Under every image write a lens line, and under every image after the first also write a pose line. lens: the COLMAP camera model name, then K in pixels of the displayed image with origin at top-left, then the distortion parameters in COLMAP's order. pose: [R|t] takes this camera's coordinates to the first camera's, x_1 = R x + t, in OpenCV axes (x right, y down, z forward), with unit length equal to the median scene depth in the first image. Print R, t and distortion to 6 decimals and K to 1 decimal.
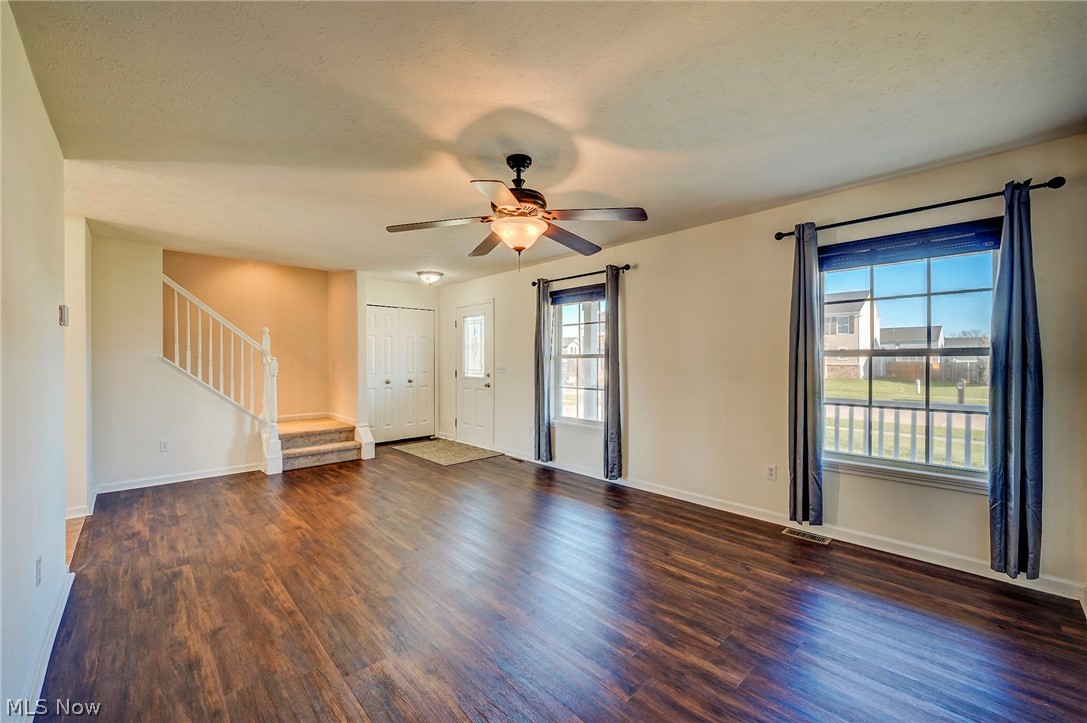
lens RADIAL K [[445.0, 0, 547.5], [0, 445.0, 363.5], [0, 0, 1]] dist [-0.003923, -0.000048]
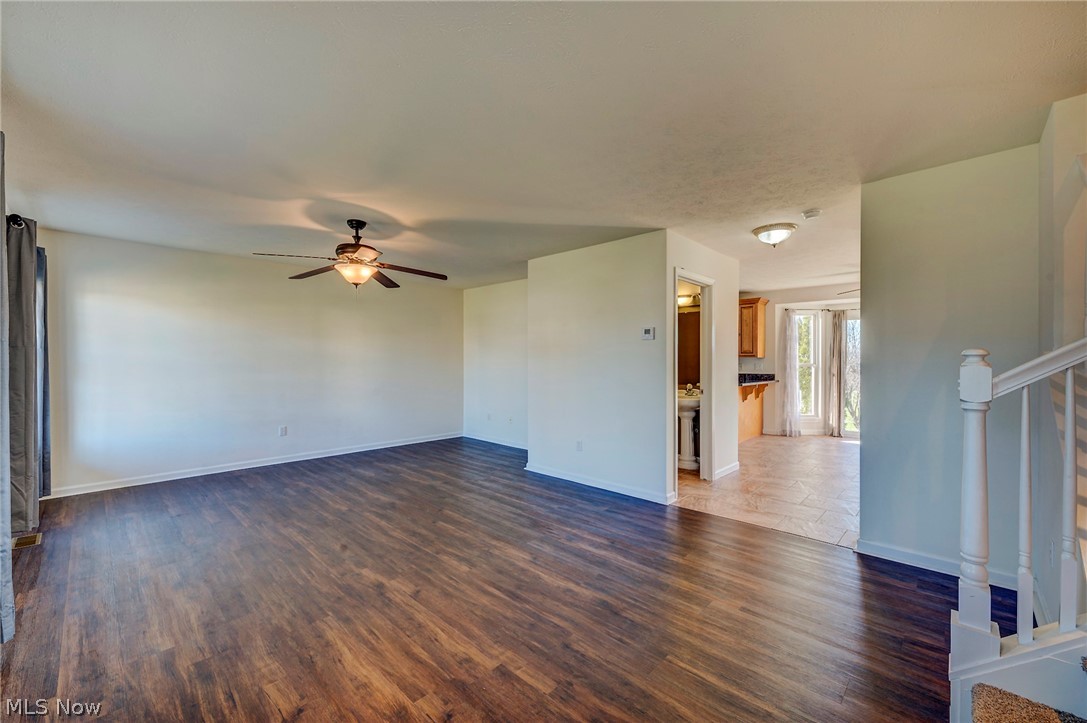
lens RADIAL K [[424.3, 0, 557.5], [0, 424.3, 362.6], [0, 0, 1]] dist [0.000912, 0.000075]
pose [[-0.996111, 0.001124, -0.088101, -0.316882], [0.000269, 0.999953, 0.009720, -0.007254], [0.088108, 0.009659, -0.996064, 1.302468]]
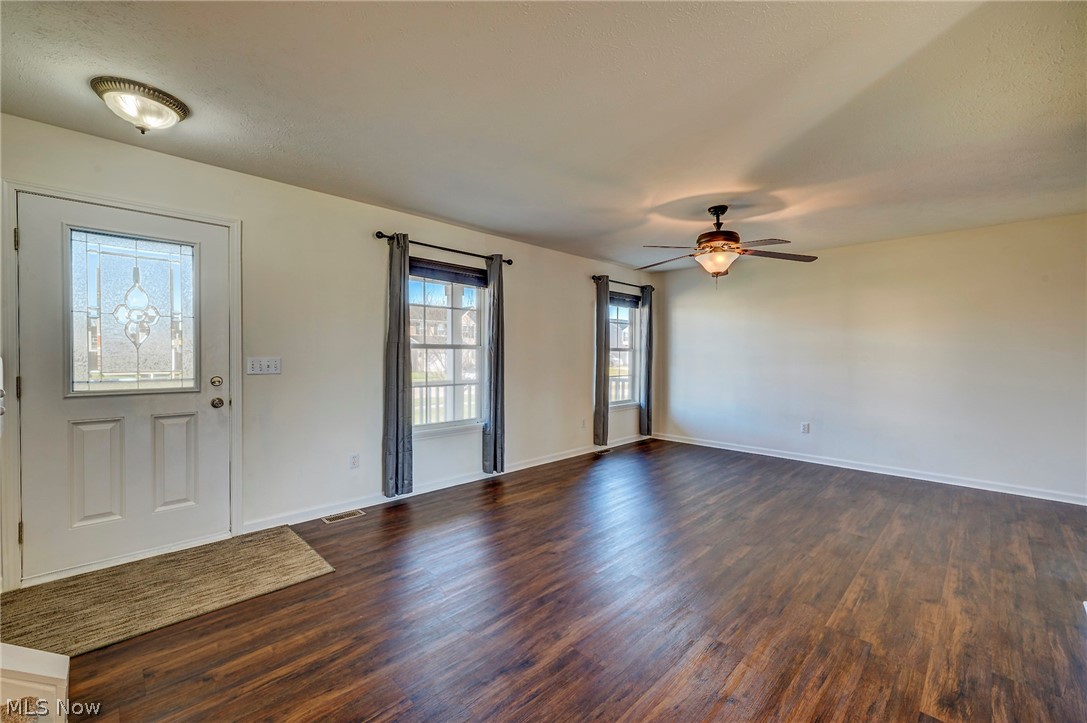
lens RADIAL K [[454.2, 0, 539.1], [0, 454.2, 359.4], [0, 0, 1]] dist [0.003643, -0.000255]
pose [[-0.045996, -0.012521, 0.998863, -0.779226], [-0.000226, 0.999922, 0.012524, -0.002693], [-0.998942, 0.000350, -0.045995, 0.865694]]
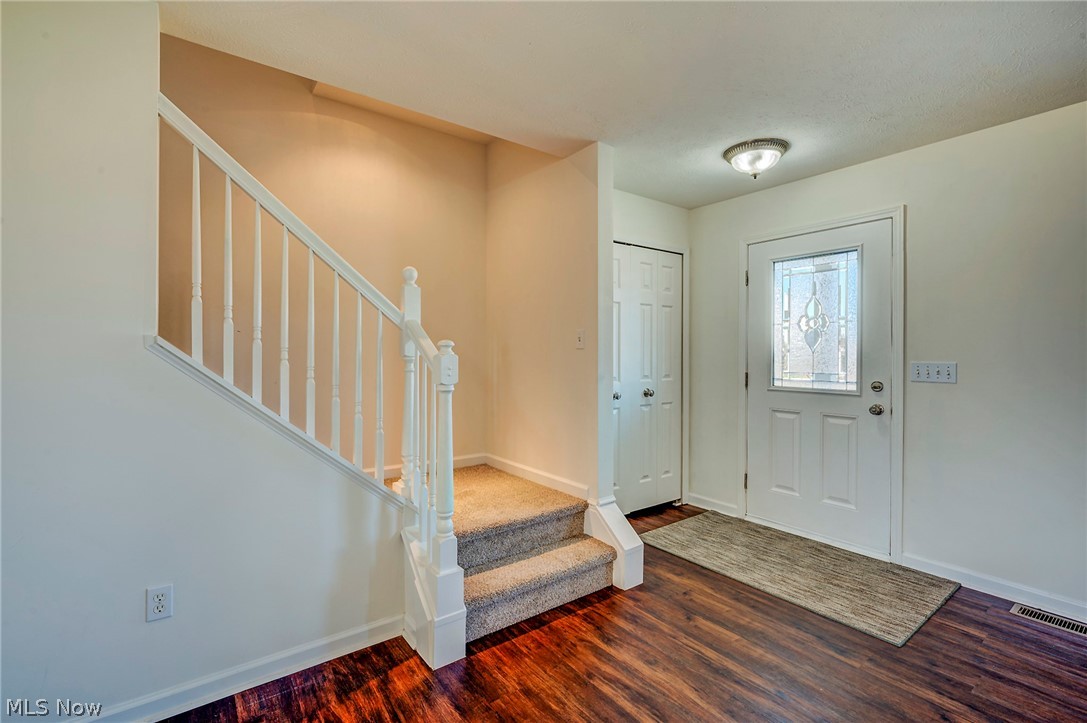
lens RADIAL K [[485.6, 0, 548.6], [0, 485.6, 356.0], [0, 0, 1]] dist [0.001041, 0.000287]
pose [[0.995119, 0.004303, -0.098590, -0.508389], [-0.004695, 0.999982, -0.003738, 0.000074], [0.098572, 0.004183, 0.995121, 0.629398]]
